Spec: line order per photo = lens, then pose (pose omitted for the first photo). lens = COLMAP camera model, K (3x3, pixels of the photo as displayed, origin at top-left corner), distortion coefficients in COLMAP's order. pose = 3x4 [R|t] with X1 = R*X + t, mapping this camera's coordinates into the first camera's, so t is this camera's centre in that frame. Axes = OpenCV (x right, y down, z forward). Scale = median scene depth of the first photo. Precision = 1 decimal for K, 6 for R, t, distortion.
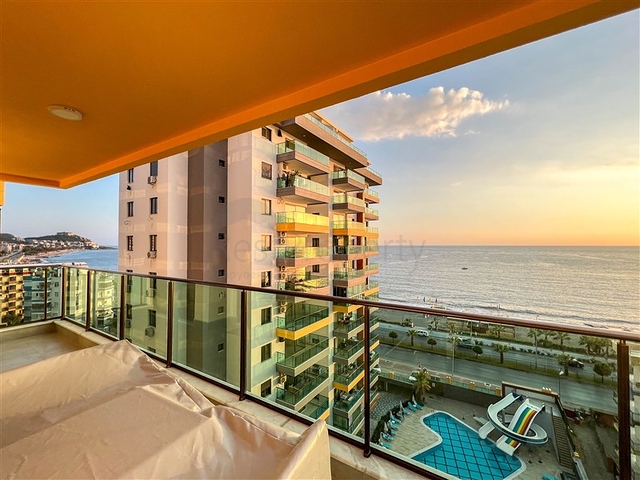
lens RADIAL K [[271.0, 0, 312.3], [0, 271.0, 238.8], [0, 0, 1]] dist [-0.000098, 0.000198]
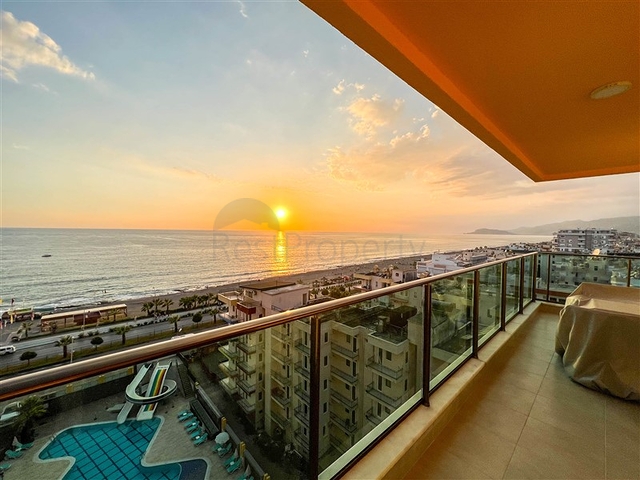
lens RADIAL K [[271.0, 0, 312.3], [0, 271.0, 238.8], [0, 0, 1]] dist [-0.000098, 0.000198]
pose [[0.249484, -0.026282, 0.968022, -0.099097], [-0.034710, 0.998747, 0.036062, 0.002345], [-0.967757, -0.042597, 0.248259, 0.076591]]
